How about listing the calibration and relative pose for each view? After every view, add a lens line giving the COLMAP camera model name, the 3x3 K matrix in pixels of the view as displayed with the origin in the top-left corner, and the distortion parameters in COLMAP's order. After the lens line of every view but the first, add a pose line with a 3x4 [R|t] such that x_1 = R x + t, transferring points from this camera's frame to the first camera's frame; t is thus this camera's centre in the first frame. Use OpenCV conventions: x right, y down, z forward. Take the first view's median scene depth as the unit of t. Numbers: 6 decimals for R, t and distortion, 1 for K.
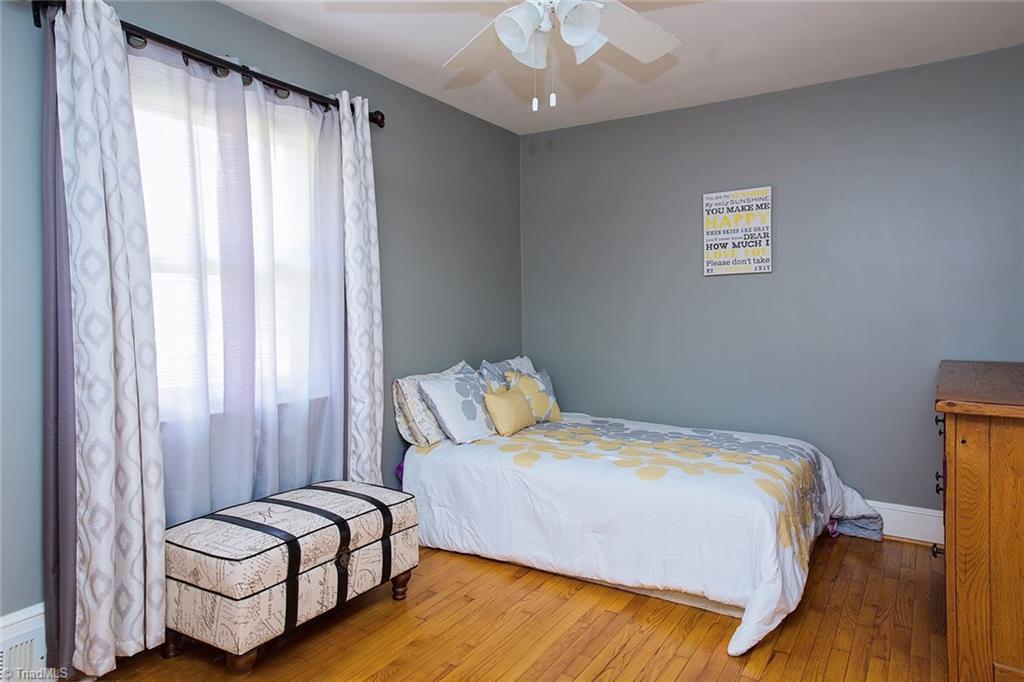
lens RADIAL K [[689.1, 0, 522.6], [0, 689.1, 336.4], [0, 0, 1]] dist [0.001959, 0.013604]
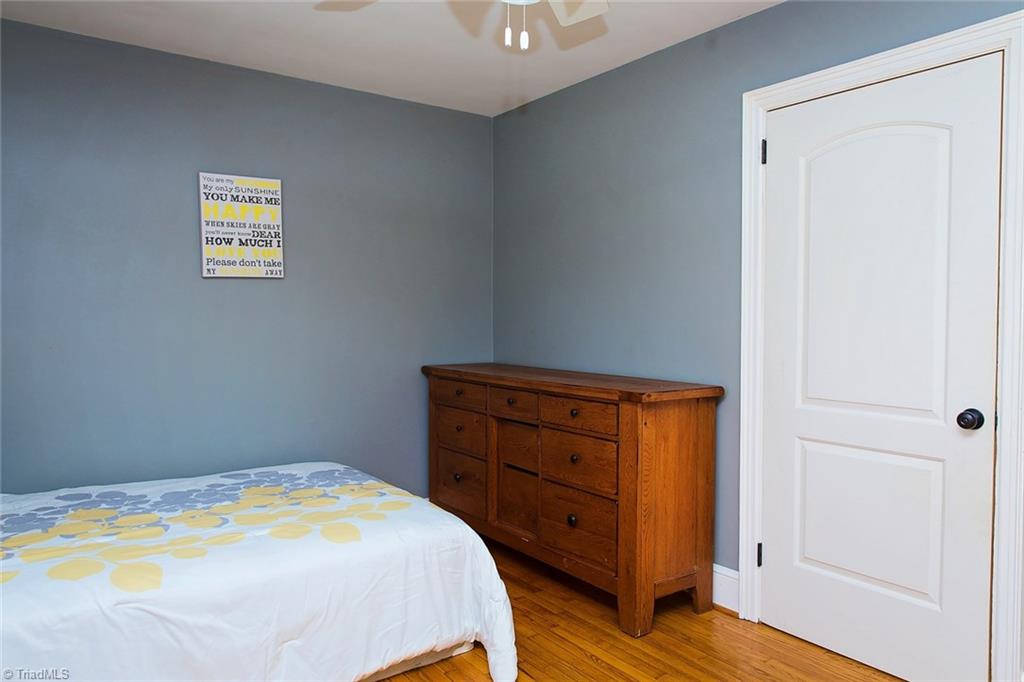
lens RADIAL K [[689.1, 0, 520.9], [0, 689.1, 342.3], [0, 0, 1]] dist [0.001959, 0.013604]
pose [[0.362384, -0.031599, 0.931493, -0.346647], [0.032933, 0.999235, 0.021085, -0.019243], [-0.931447, 0.023036, 0.363148, 0.394081]]
